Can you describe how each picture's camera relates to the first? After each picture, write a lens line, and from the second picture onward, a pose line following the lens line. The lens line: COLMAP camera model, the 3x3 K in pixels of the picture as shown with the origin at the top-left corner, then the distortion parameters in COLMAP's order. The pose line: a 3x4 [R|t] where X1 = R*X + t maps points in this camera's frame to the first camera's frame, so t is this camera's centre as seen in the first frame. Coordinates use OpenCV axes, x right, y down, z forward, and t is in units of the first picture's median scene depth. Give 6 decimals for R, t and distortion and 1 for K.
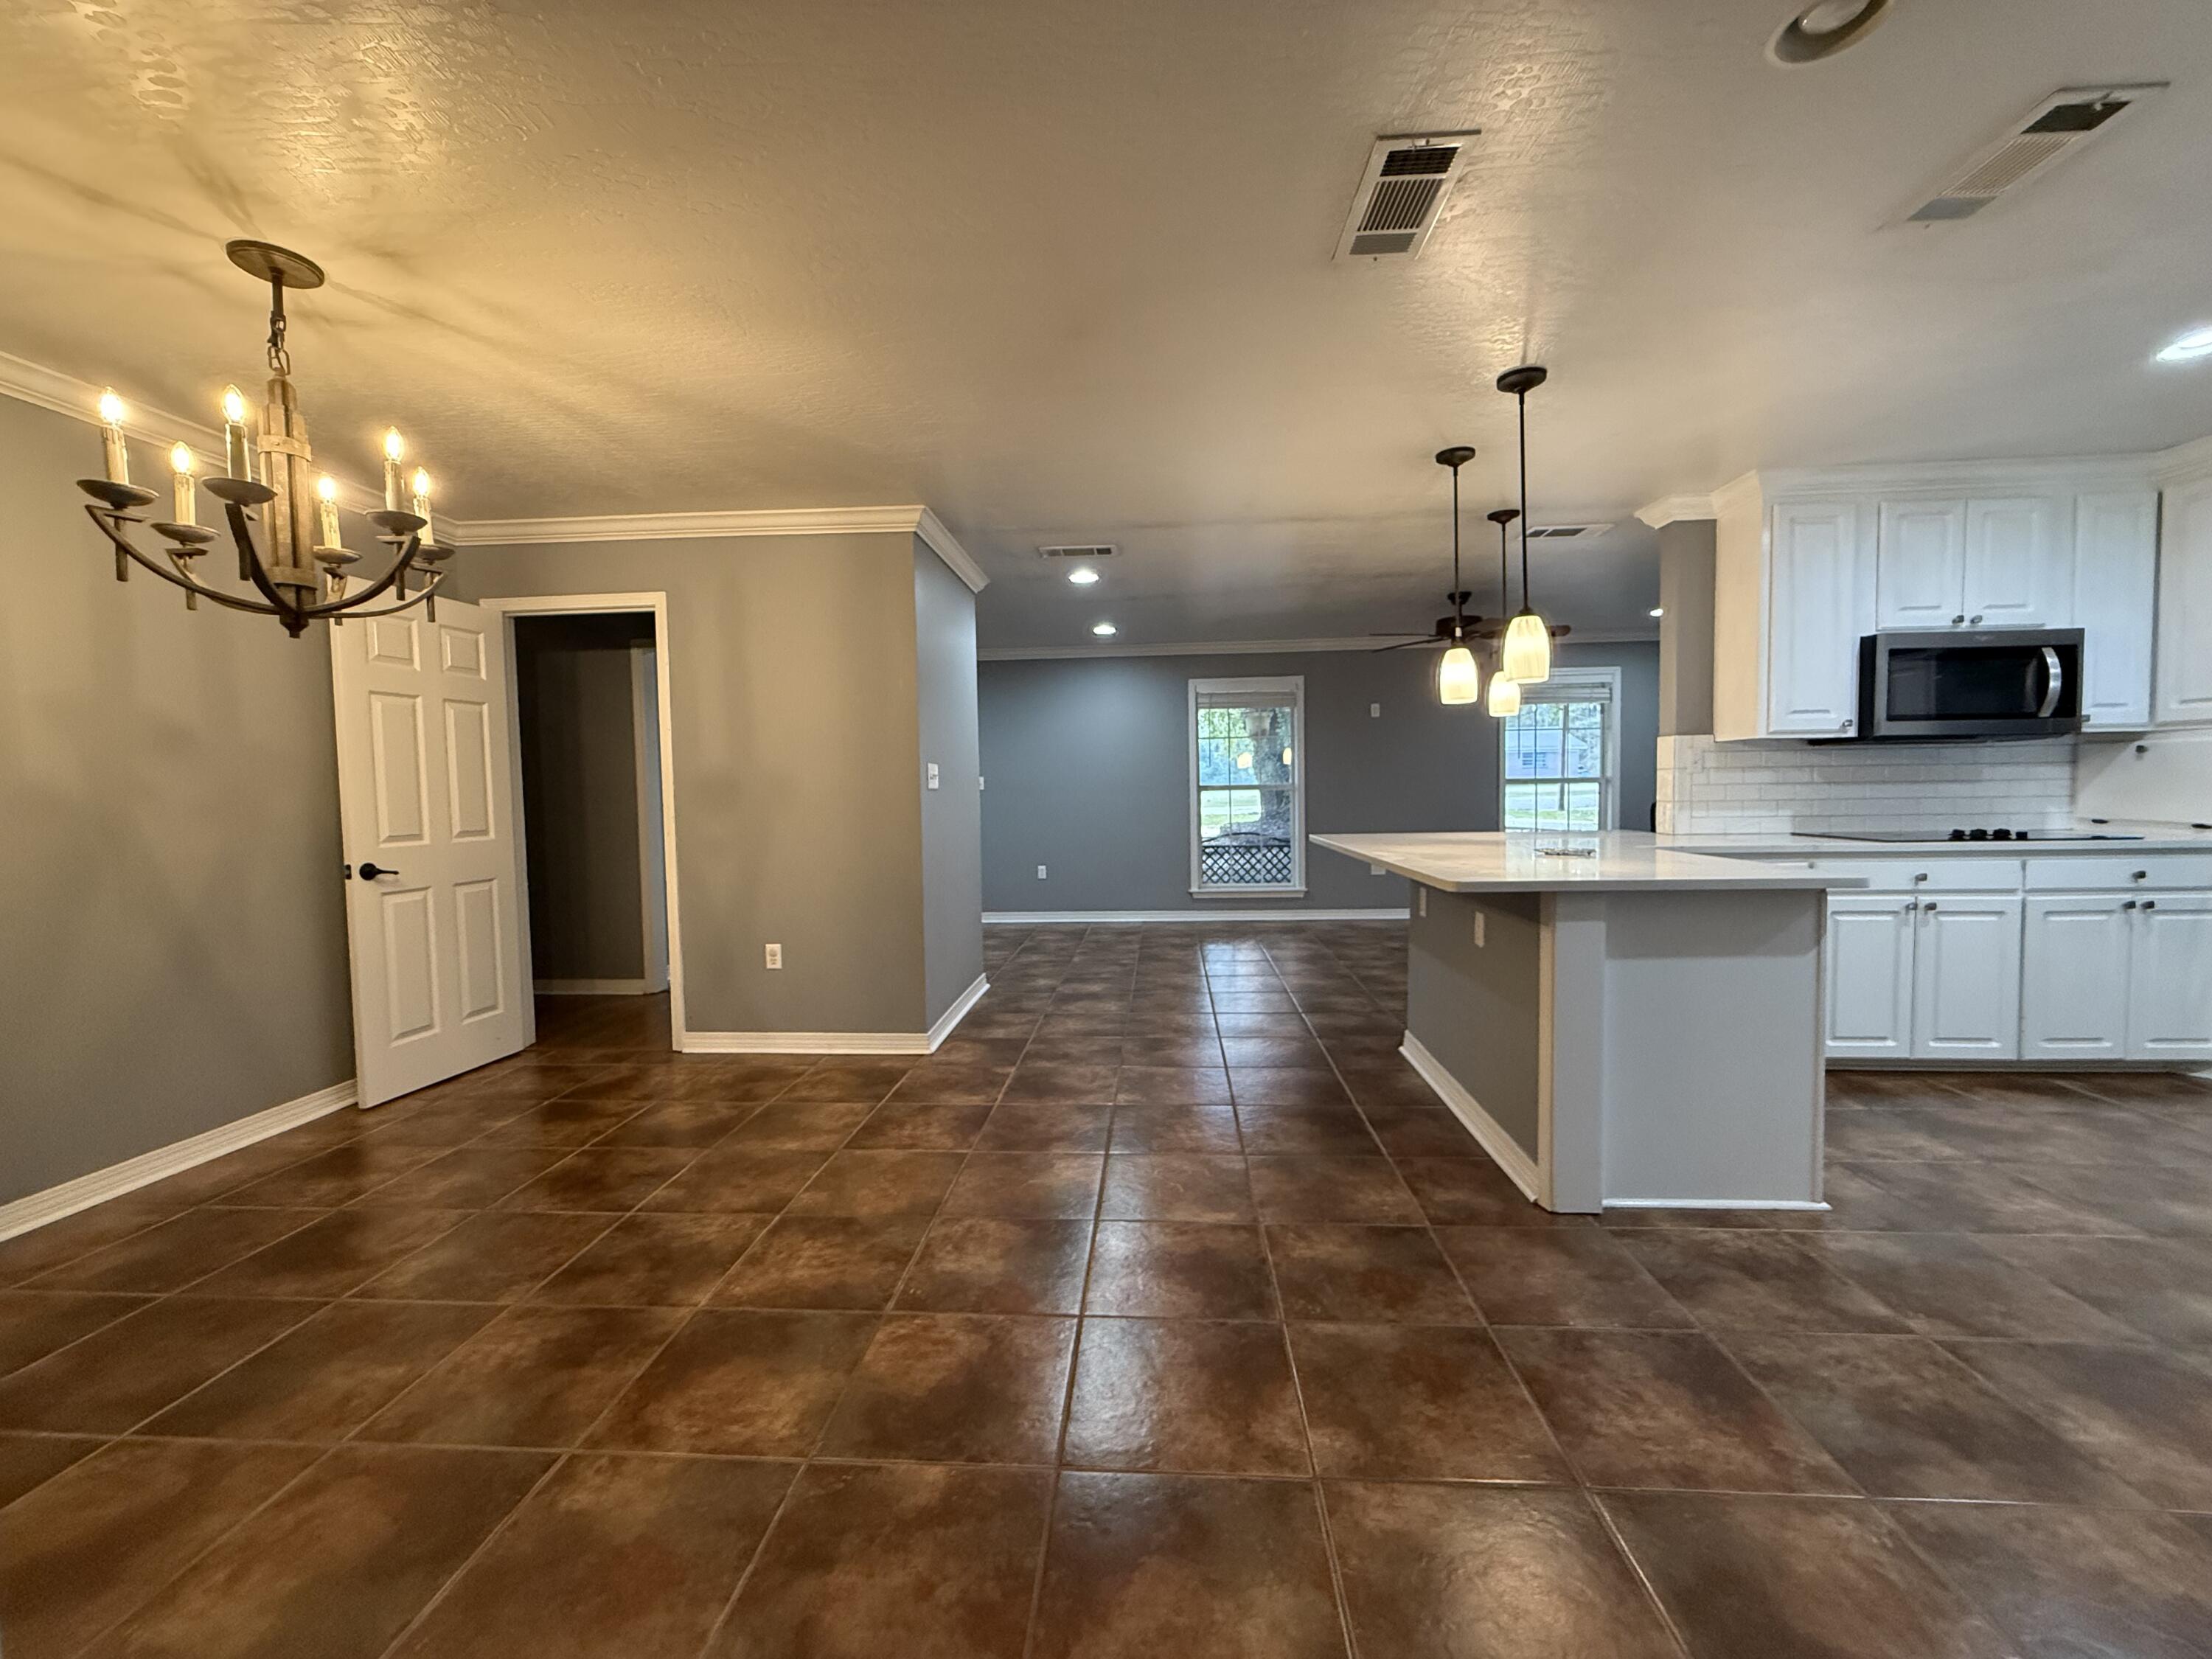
lens RADIAL K [[884.5, 0, 1100.5], [0, 884.5, 825.1], [0, 0, 1]] dist [-0.000050, 0.000031]
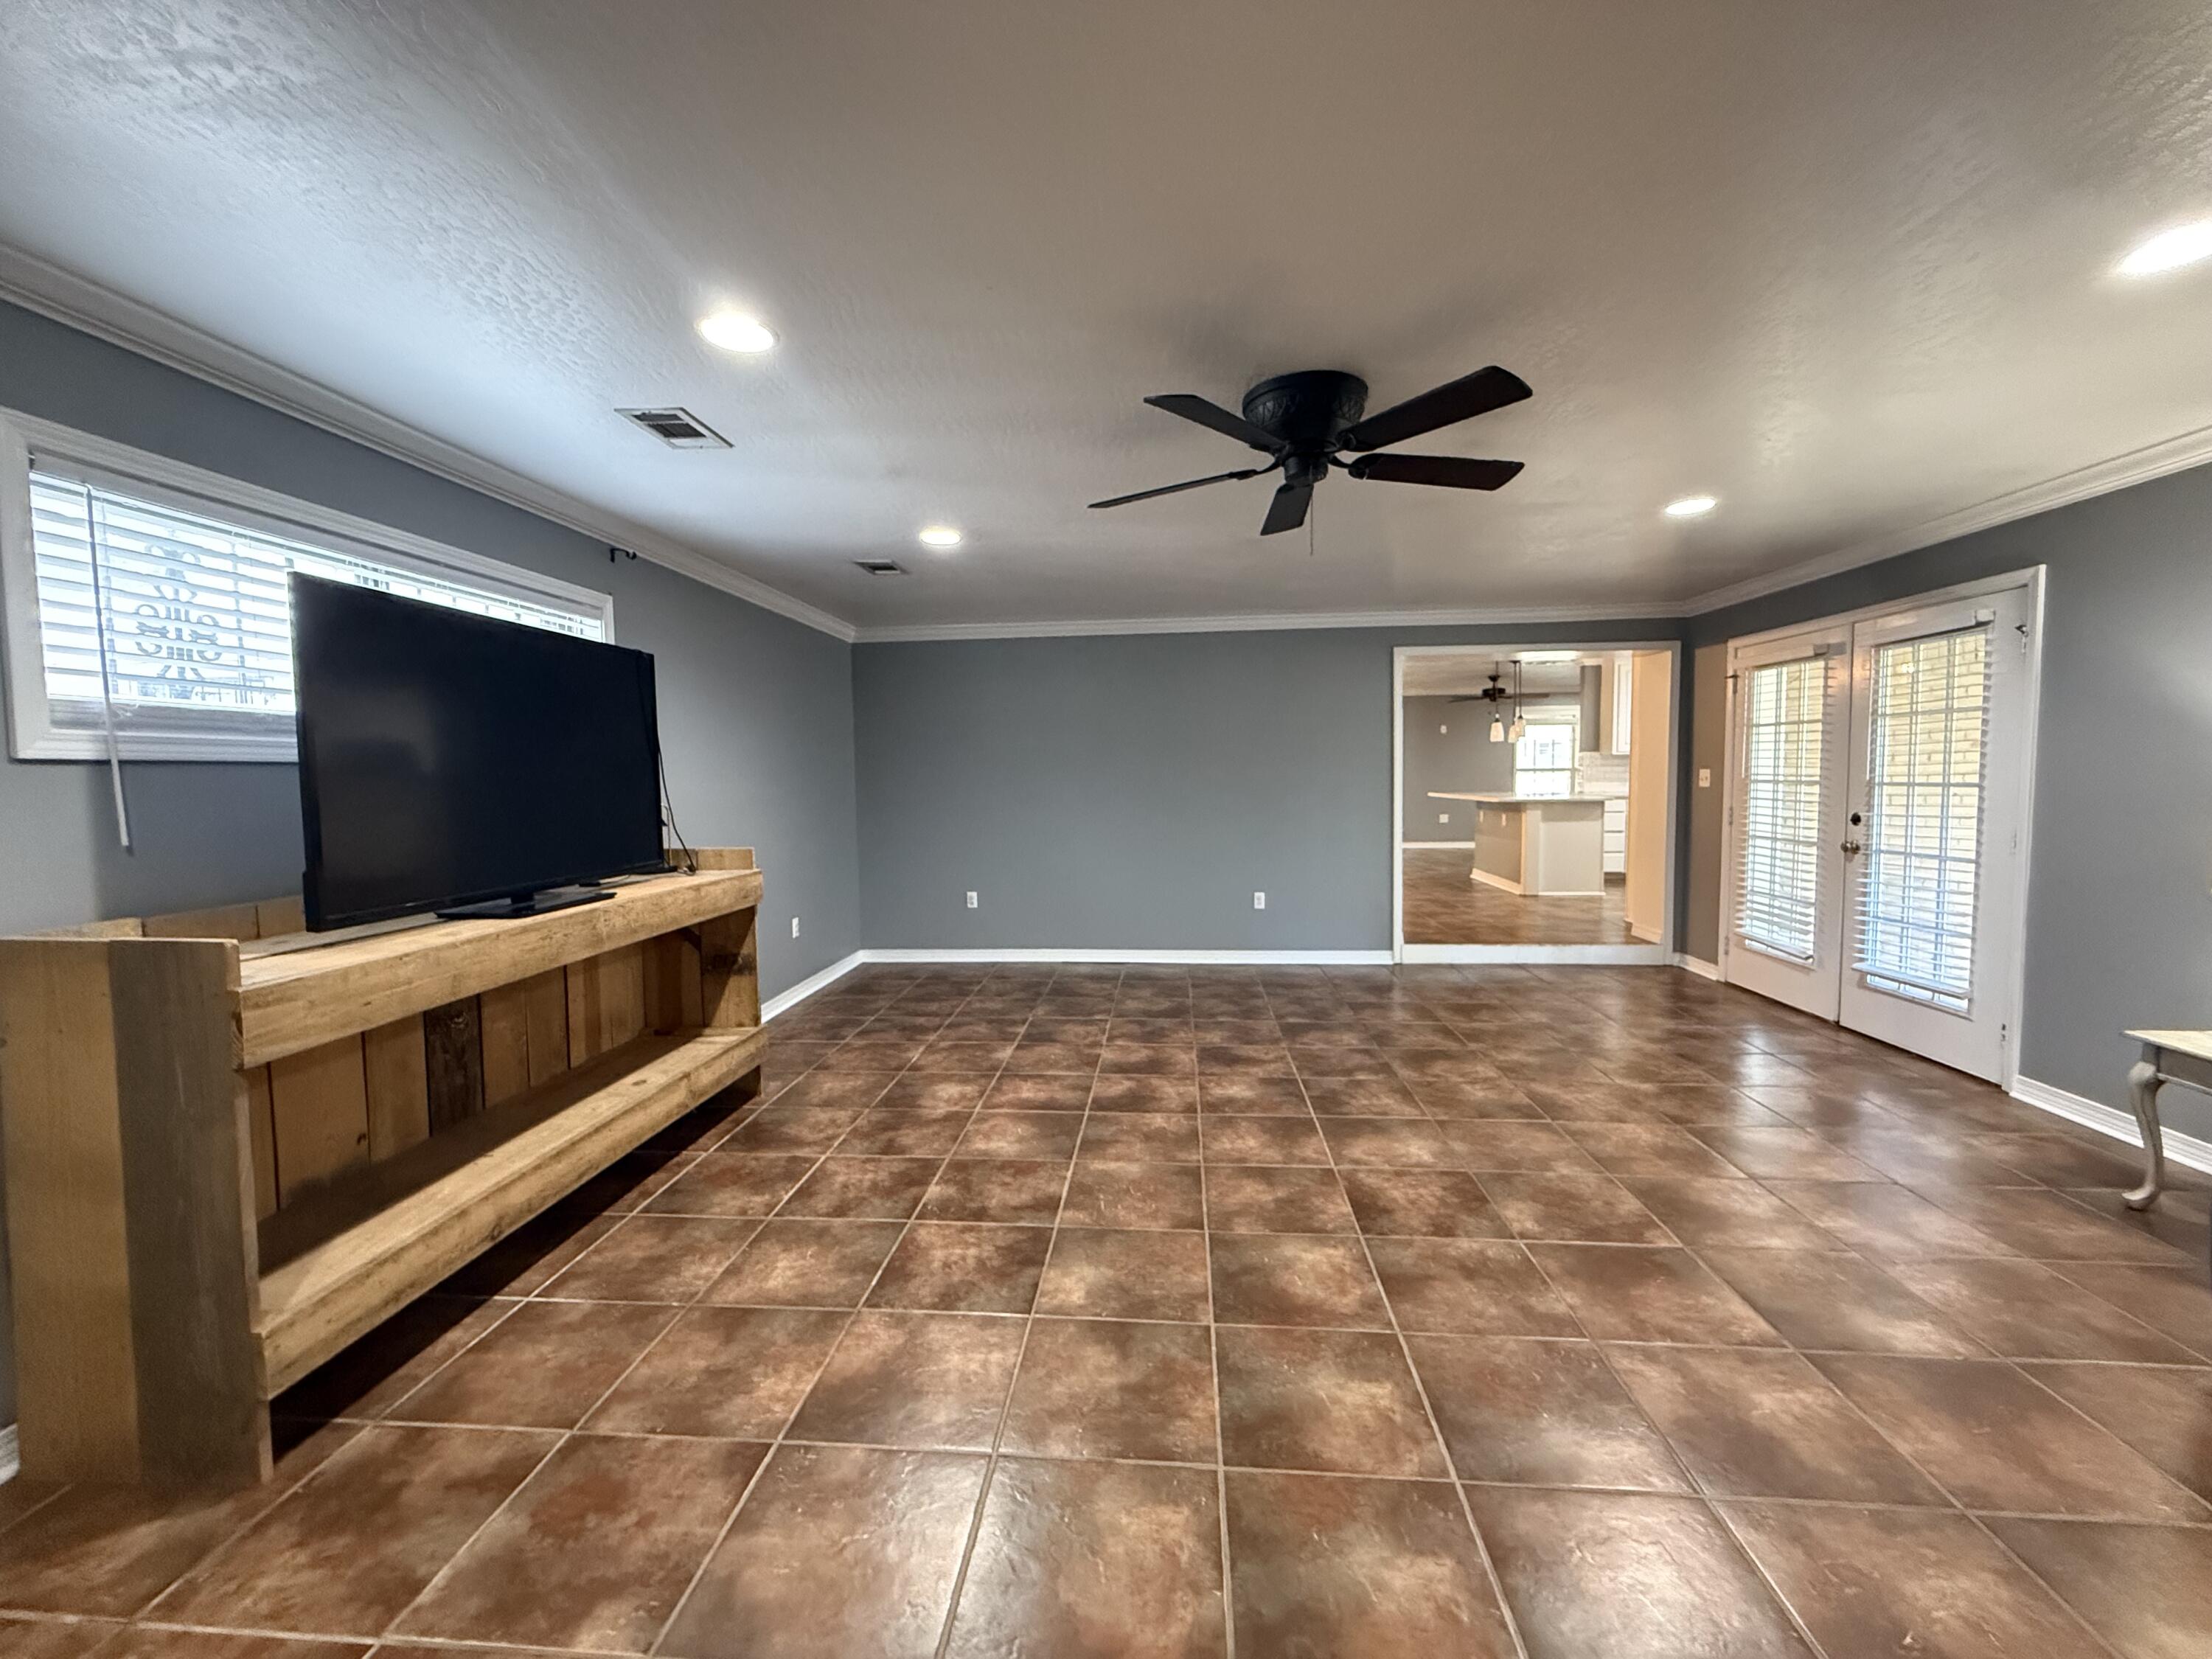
lens RADIAL K [[884.5, 0, 1100.5], [0, 884.5, 825.1], [0, 0, 1]] dist [-0.000050, 0.000031]
pose [[0.999821, 0.007136, -0.017523, -0.743214], [-0.006858, 0.999850, 0.015916, 0.082504], [0.017634, -0.015793, 0.999720, -1.696134]]
